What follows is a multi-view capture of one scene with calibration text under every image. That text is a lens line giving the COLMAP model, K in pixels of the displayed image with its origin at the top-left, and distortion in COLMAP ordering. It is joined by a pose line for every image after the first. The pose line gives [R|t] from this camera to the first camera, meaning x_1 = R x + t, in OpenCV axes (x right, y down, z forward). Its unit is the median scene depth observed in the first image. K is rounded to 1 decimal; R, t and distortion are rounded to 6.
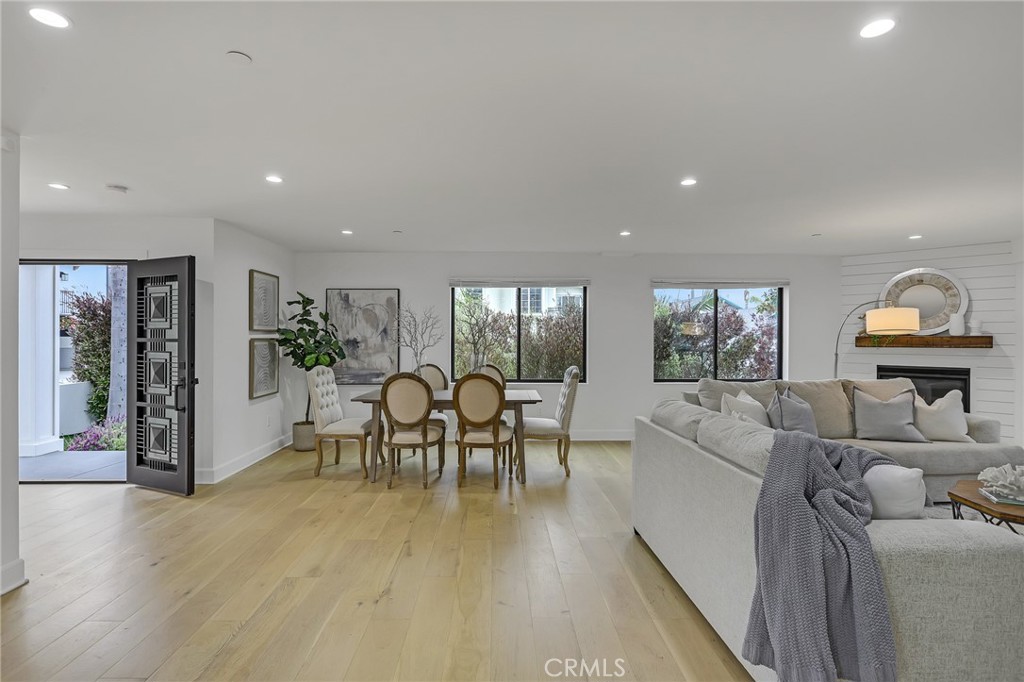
lens RADIAL K [[494.6, 0, 511.5], [0, 494.6, 339.9], [0, 0, 1]] dist [-0.004323, 0.001428]
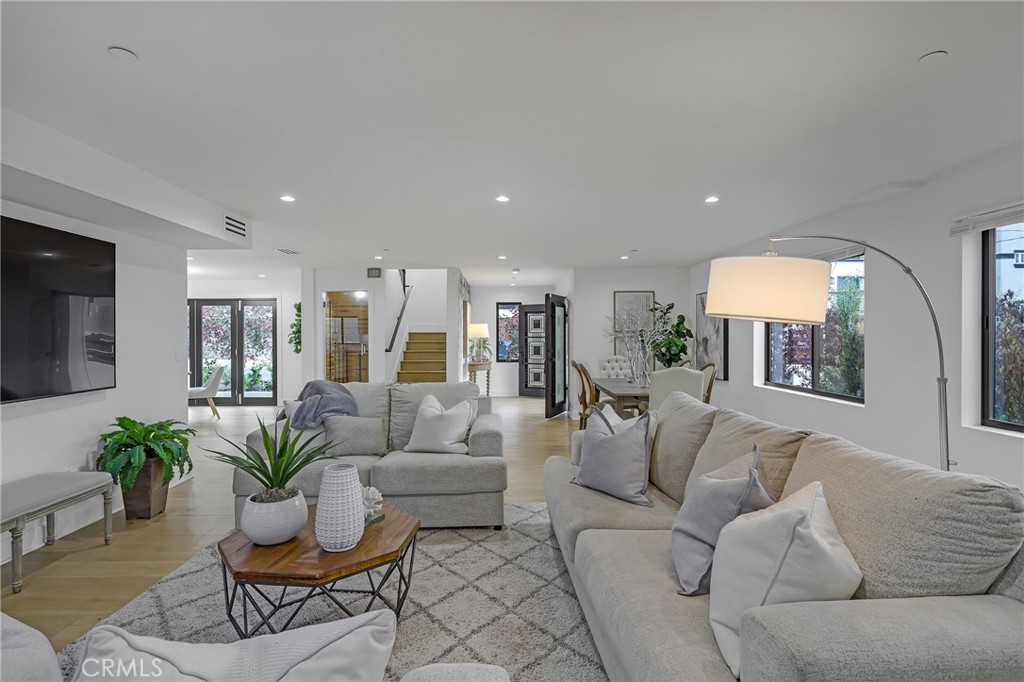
lens RADIAL K [[494.6, 0, 509.6], [0, 494.6, 338.2], [0, 0, 1]] dist [-0.004323, 0.001428]
pose [[-0.006318, -0.000082, -0.999980, 1.060742], [-0.003349, 0.999994, -0.000061, 0.003461], [0.999974, 0.003348, -0.006318, 0.717025]]
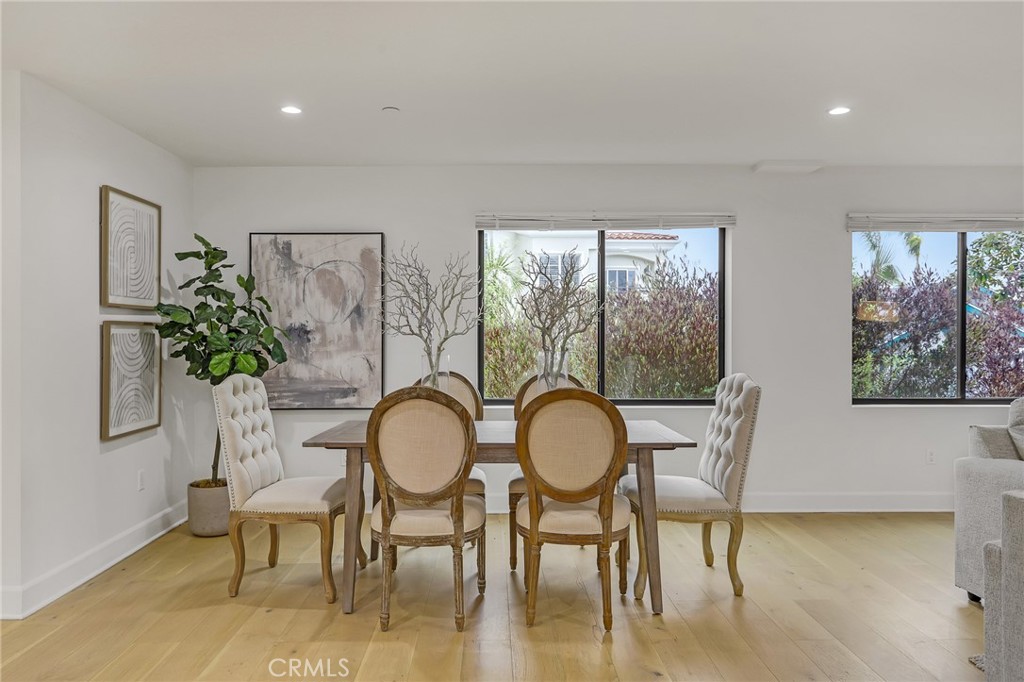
lens RADIAL K [[726.4, 0, 510.1], [0, 726.4, 338.5], [0, 0, 1]] dist [0.000975, -0.005127]
pose [[0.999943, -0.003647, -0.010059, -0.105322], [0.003620, 0.999990, -0.002767, 0.019584], [0.010069, 0.002730, 0.999946, 0.266740]]
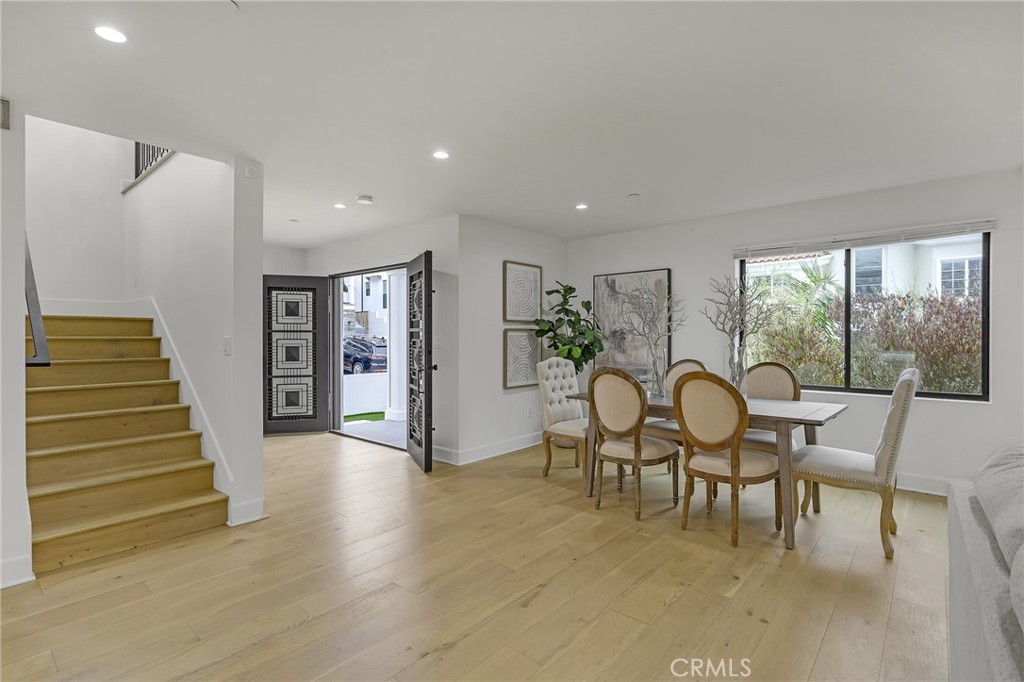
lens RADIAL K [[494.6, 0, 504.3], [0, 494.6, 340.1], [0, 0, 1]] dist [-0.004323, 0.001428]
pose [[0.730051, 0.000034, -0.683393, 0.175551], [0.000841, 0.999999, 0.000948, 0.020166], [0.683392, -0.001266, 0.730050, 0.268875]]
